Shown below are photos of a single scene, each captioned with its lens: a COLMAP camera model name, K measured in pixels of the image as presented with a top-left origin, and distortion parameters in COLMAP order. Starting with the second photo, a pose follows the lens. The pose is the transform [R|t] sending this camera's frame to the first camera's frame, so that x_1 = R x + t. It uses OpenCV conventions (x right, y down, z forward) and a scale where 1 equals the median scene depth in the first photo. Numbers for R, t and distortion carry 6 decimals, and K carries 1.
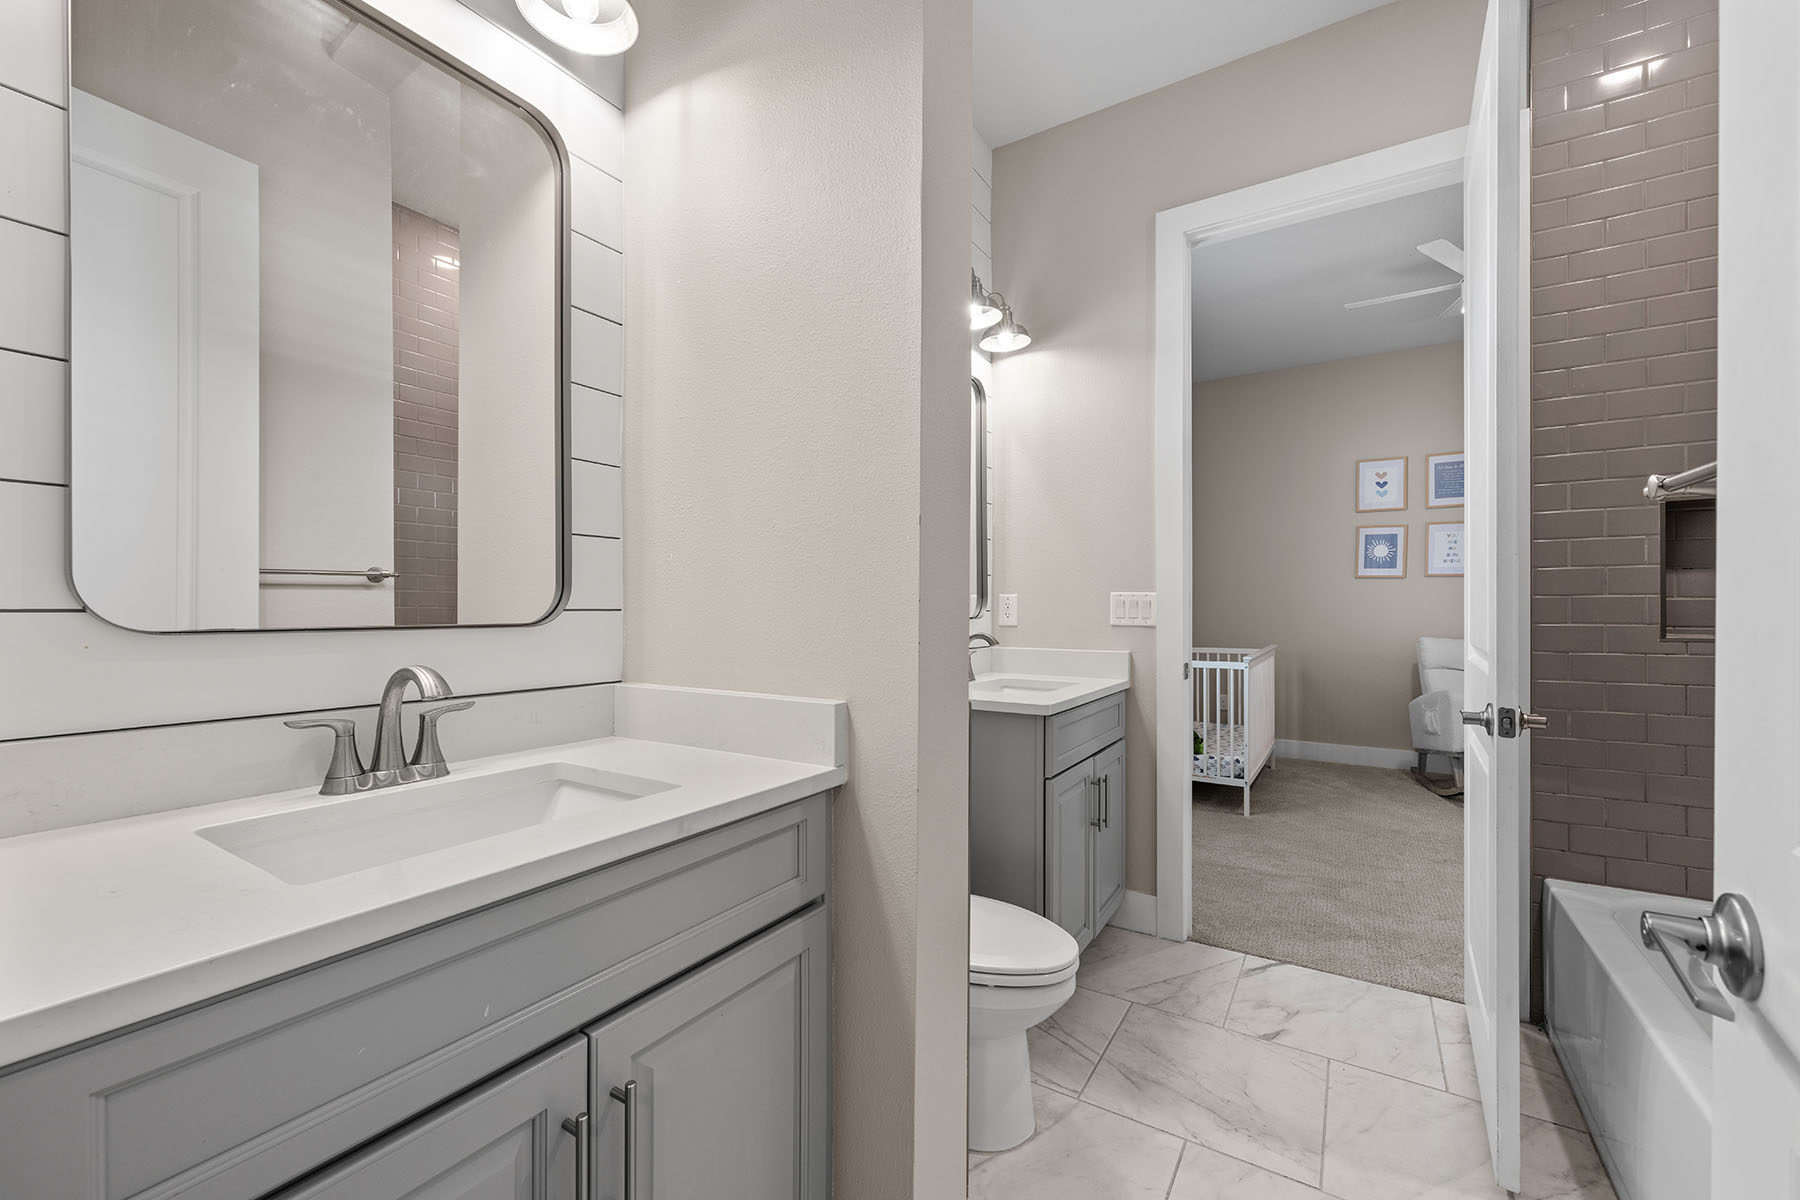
lens RADIAL K [[723.7, 0, 900.0], [0, 723.7, 600.0], [0, 0, 1]] dist [0.014238, -0.000340]
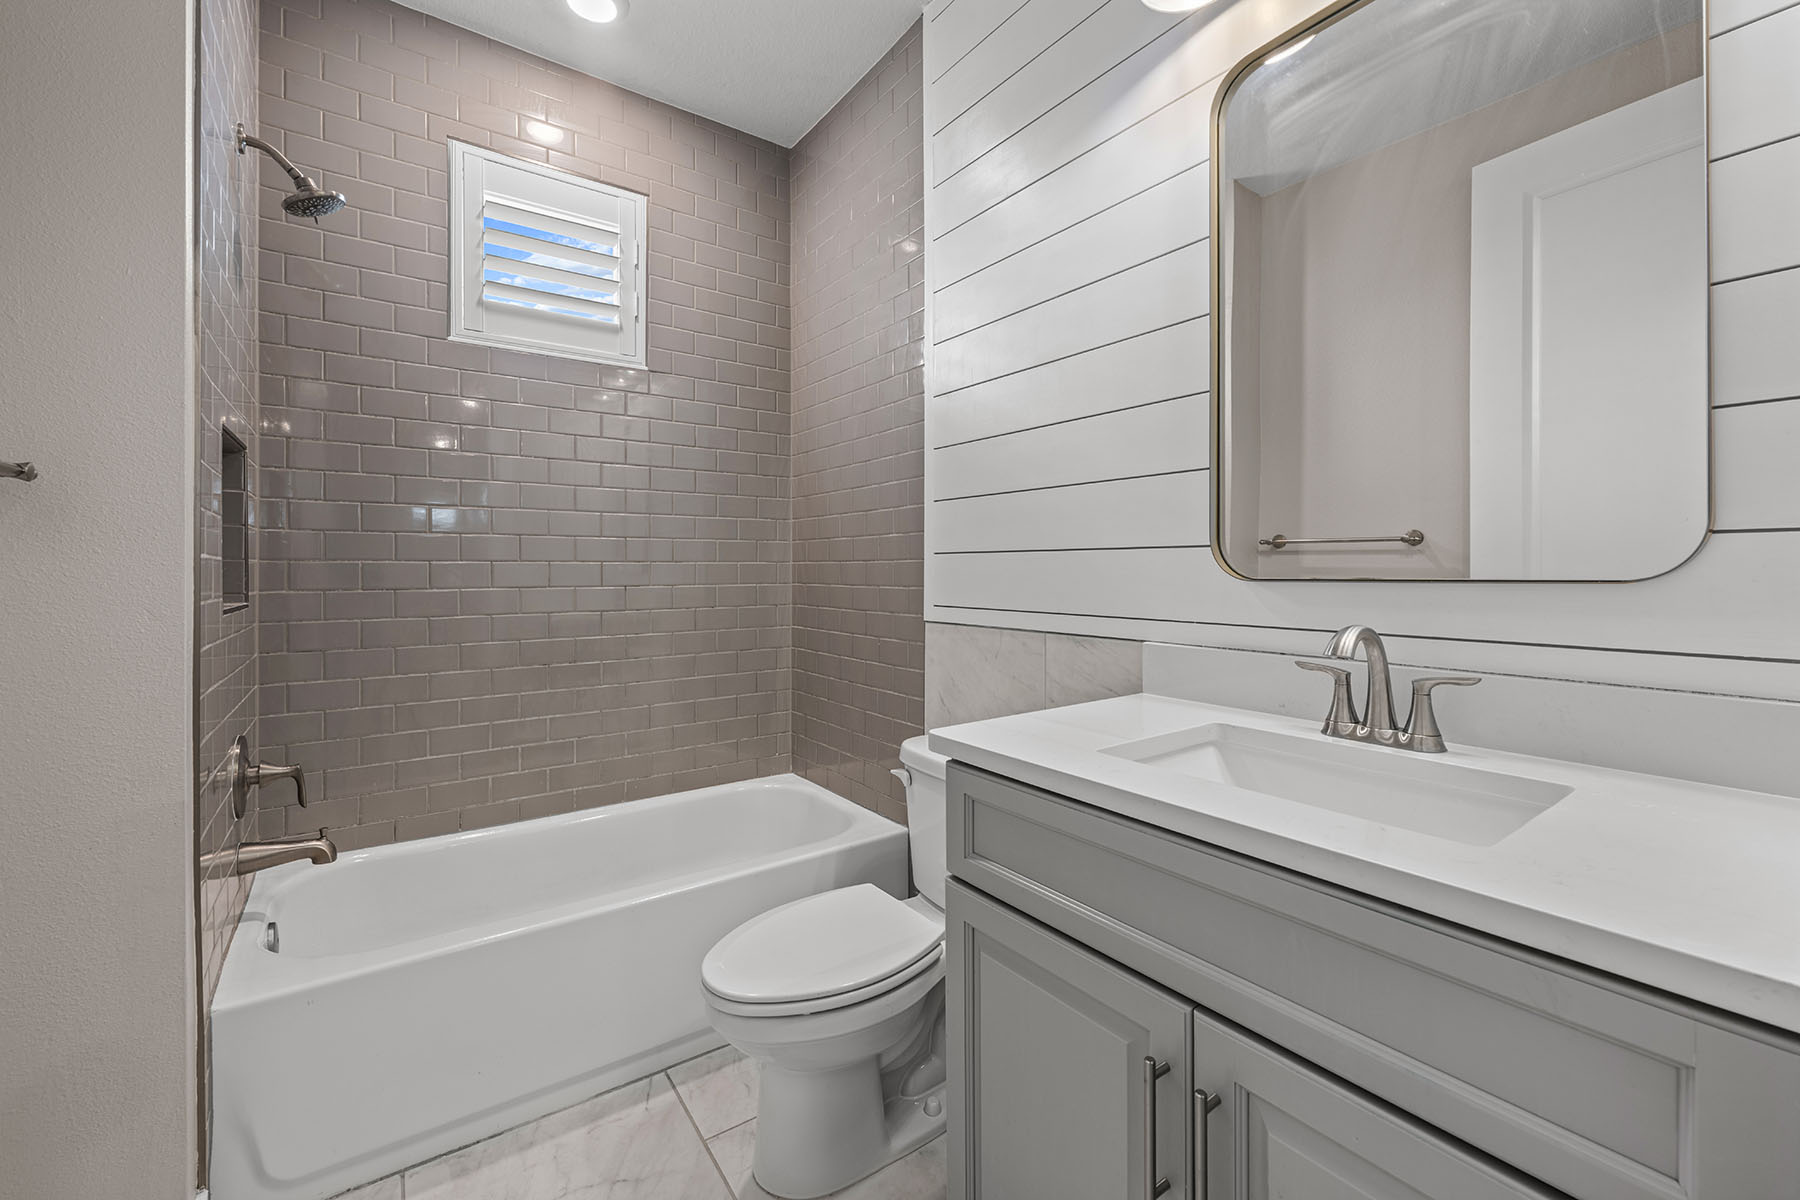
lens RADIAL K [[723.7, 0, 900.0], [0, 723.7, 600.0], [0, 0, 1]] dist [0.014238, -0.000340]
pose [[-0.362830, 0.027105, -0.931461, 0.443092], [0.006497, 0.999626, 0.026558, 0.034694], [0.931833, 0.003585, -0.362870, 0.780896]]
